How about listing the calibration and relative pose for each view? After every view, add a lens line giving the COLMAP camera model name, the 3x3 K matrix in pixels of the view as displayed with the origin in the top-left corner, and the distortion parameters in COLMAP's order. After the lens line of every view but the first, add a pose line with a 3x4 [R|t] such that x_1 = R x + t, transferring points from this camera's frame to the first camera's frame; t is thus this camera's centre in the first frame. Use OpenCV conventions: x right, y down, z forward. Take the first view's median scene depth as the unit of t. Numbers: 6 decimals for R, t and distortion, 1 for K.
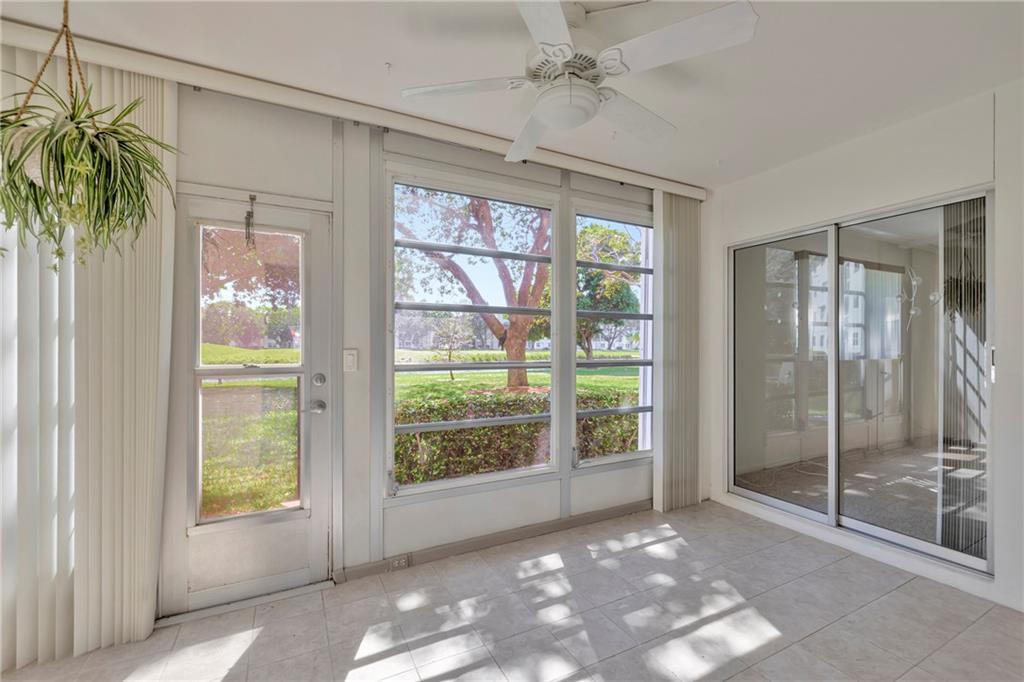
lens RADIAL K [[430.5, 0, 513.2], [0, 430.5, 343.1], [0, 0, 1]] dist [0.001415, 0.000149]
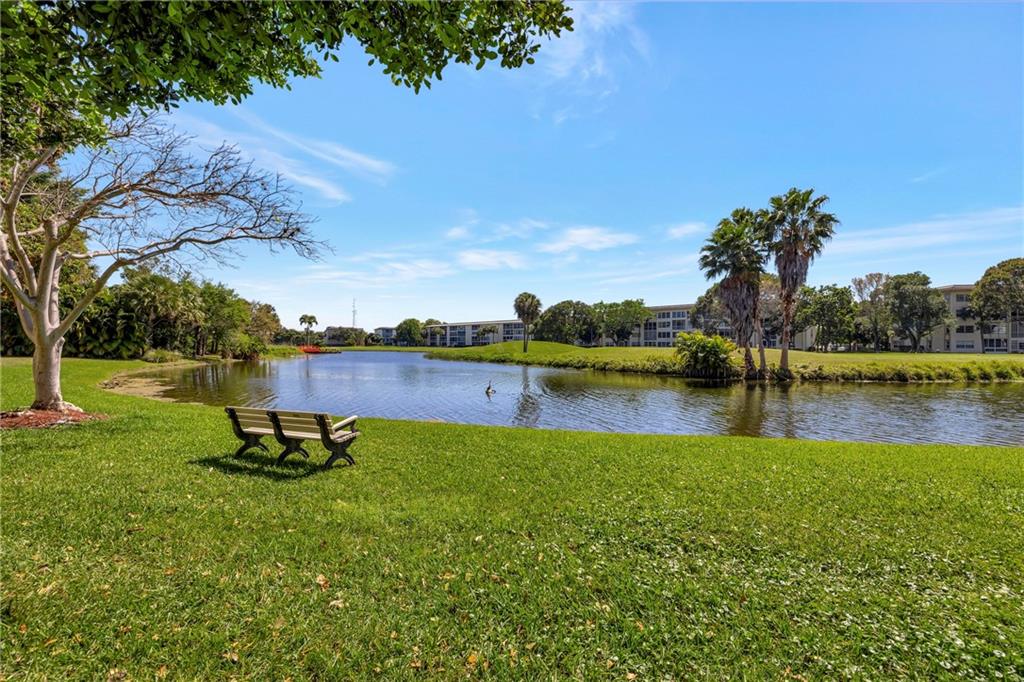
lens RADIAL K [[430.5, 0, 506.0], [0, 430.5, 347.8], [0, 0, 1]] dist [0.001415, 0.000149]
pose [[0.727741, 0.008009, -0.685805, -0.434322], [-0.001358, 0.999947, 0.010237, 0.020342], [0.685850, -0.006519, 0.727713, 0.902126]]
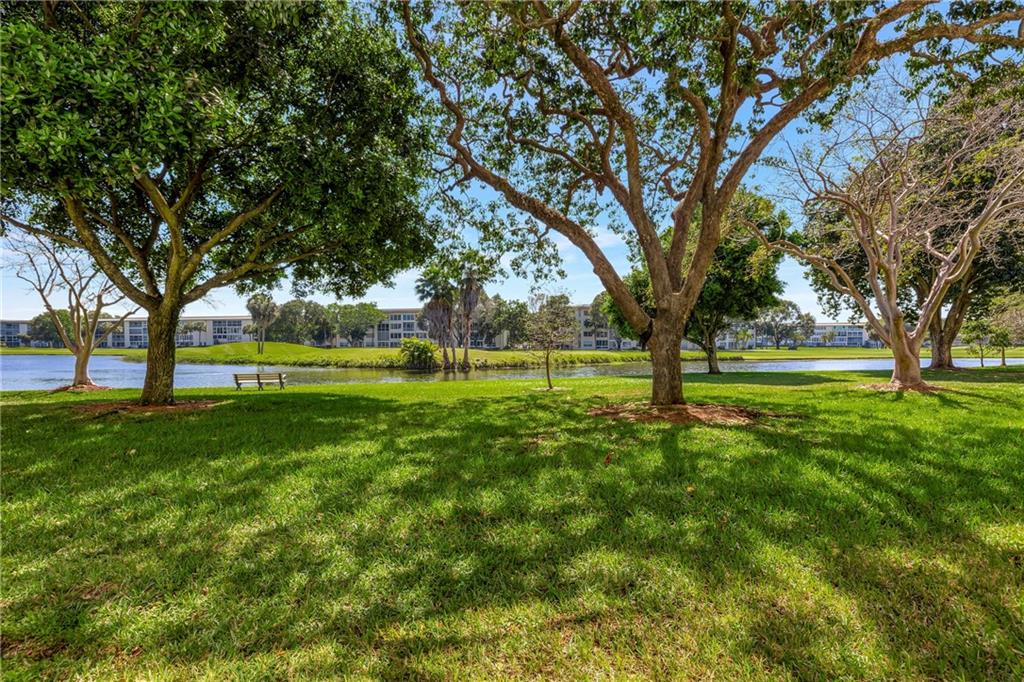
lens RADIAL K [[465.0, 0, 510.8], [0, 465.0, 348.6], [0, 0, 1]] dist [-0.002471, -0.000181]
pose [[0.986037, 0.001871, -0.166518, -0.071466], [0.000388, 0.999908, 0.013532, 0.001808], [0.166528, -0.013408, 0.985946, 0.154361]]
